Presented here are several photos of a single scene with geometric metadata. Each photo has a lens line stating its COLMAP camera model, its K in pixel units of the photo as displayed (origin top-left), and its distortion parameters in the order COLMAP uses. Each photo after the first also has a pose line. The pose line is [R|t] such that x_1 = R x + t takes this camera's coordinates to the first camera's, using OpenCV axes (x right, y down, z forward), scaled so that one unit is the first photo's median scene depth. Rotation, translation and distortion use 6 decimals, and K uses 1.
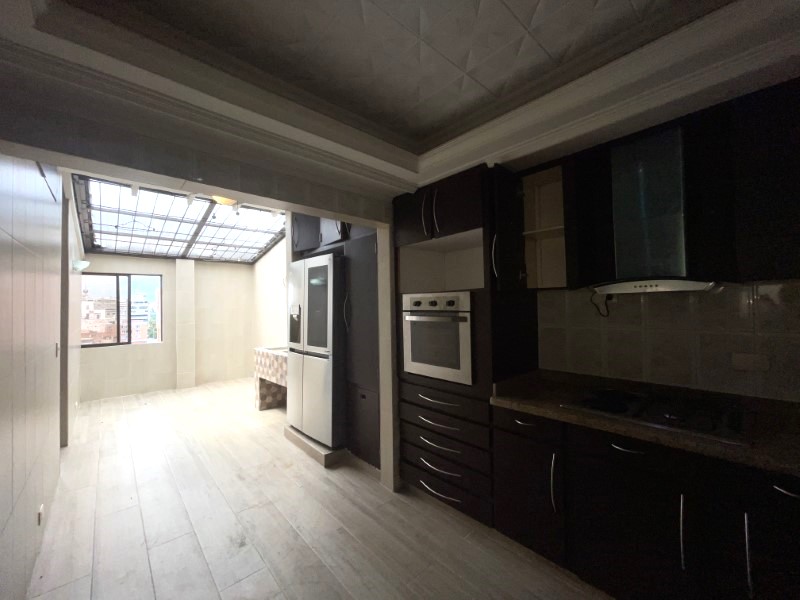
lens RADIAL K [[322.7, 0, 397.5], [0, 322.7, 300.9], [0, 0, 1]] dist [-0.001876, 0.000770]
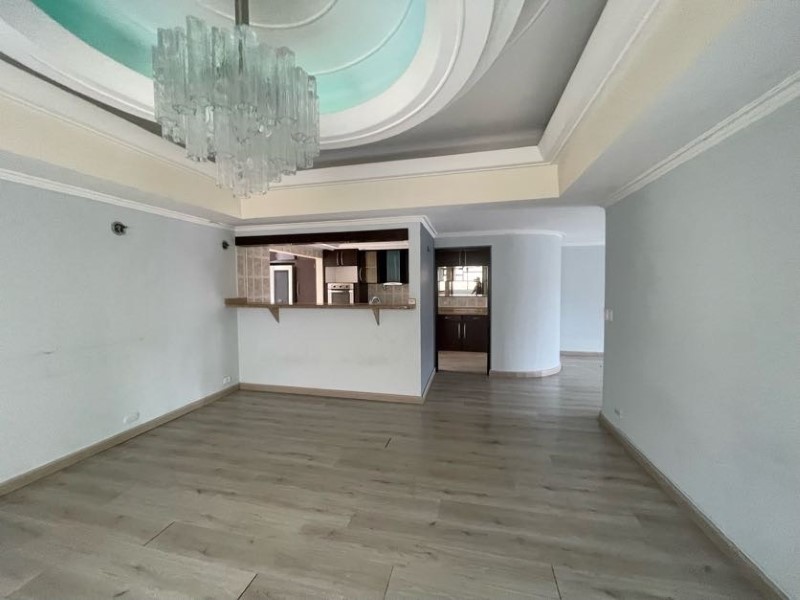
lens RADIAL K [[322.7, 0, 397.5], [0, 322.7, 300.9], [0, 0, 1]] dist [-0.001876, 0.000770]
pose [[0.824003, -0.014704, 0.566395, -0.905407], [-0.015963, 0.998664, 0.049149, -0.012483], [-0.566361, -0.049540, 0.822667, -1.446509]]
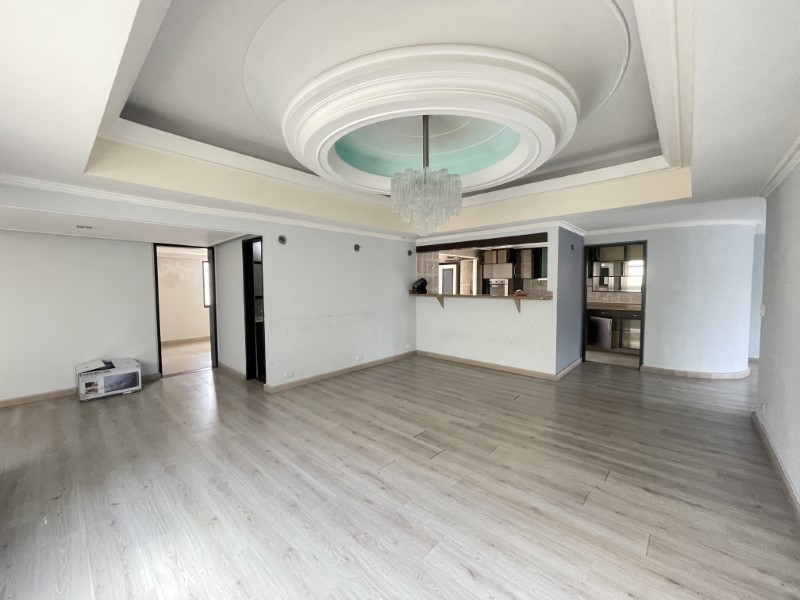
lens RADIAL K [[322.7, 0, 397.5], [0, 322.7, 300.9], [0, 0, 1]] dist [-0.001876, 0.000770]
pose [[0.995633, 0.005300, 0.093201, -0.990083], [-0.011733, 0.997574, 0.068616, -0.010458], [-0.092611, -0.069409, 0.993280, -1.885169]]
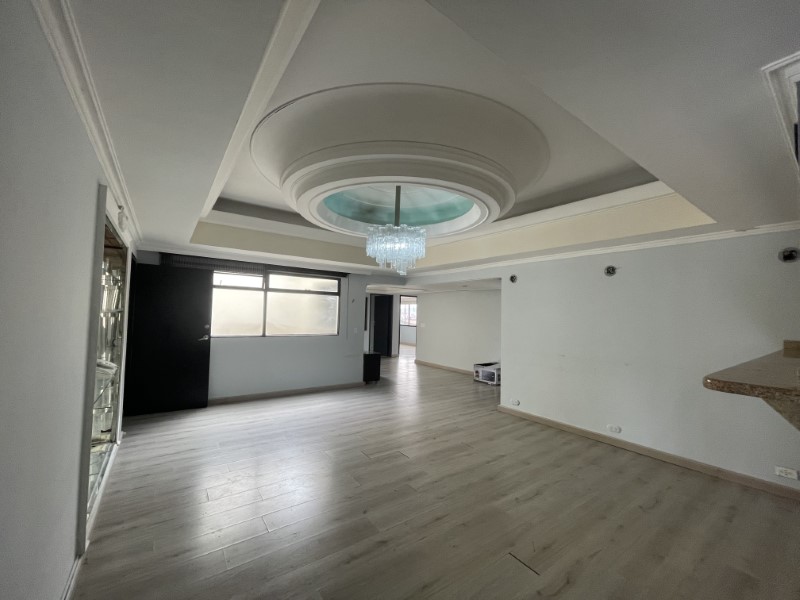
lens RADIAL K [[322.7, 0, 397.5], [0, 322.7, 300.9], [0, 0, 1]] dist [-0.001876, 0.000770]
pose [[-0.112273, -0.026628, -0.993321, 0.289740], [-0.006892, 0.999638, -0.026019, -0.018772], [0.993653, 0.003925, -0.112416, -0.809323]]
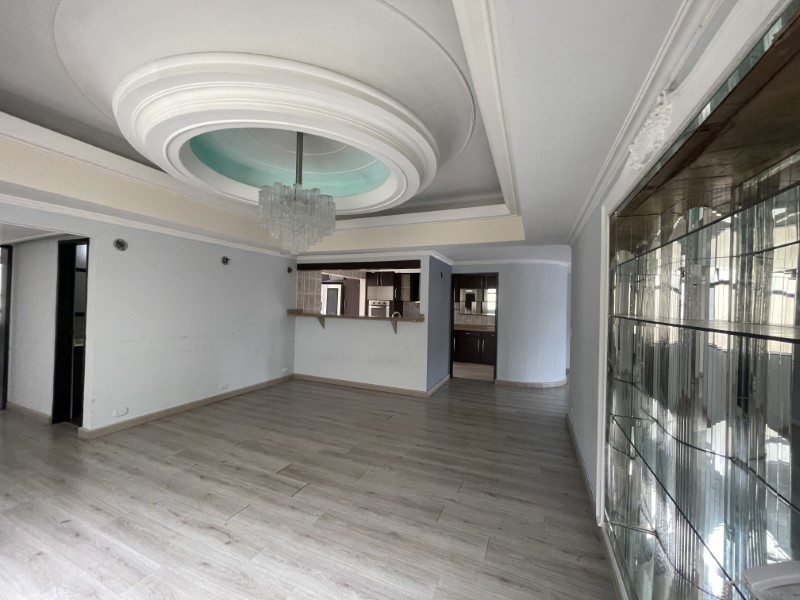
lens RADIAL K [[322.7, 0, 397.5], [0, 322.7, 300.9], [0, 0, 1]] dist [-0.001876, 0.000770]
pose [[0.908818, 0.042561, 0.415017, -0.931439], [-0.046519, 0.998917, -0.000571, -0.019403], [-0.414592, -0.018787, 0.909814, -1.879605]]
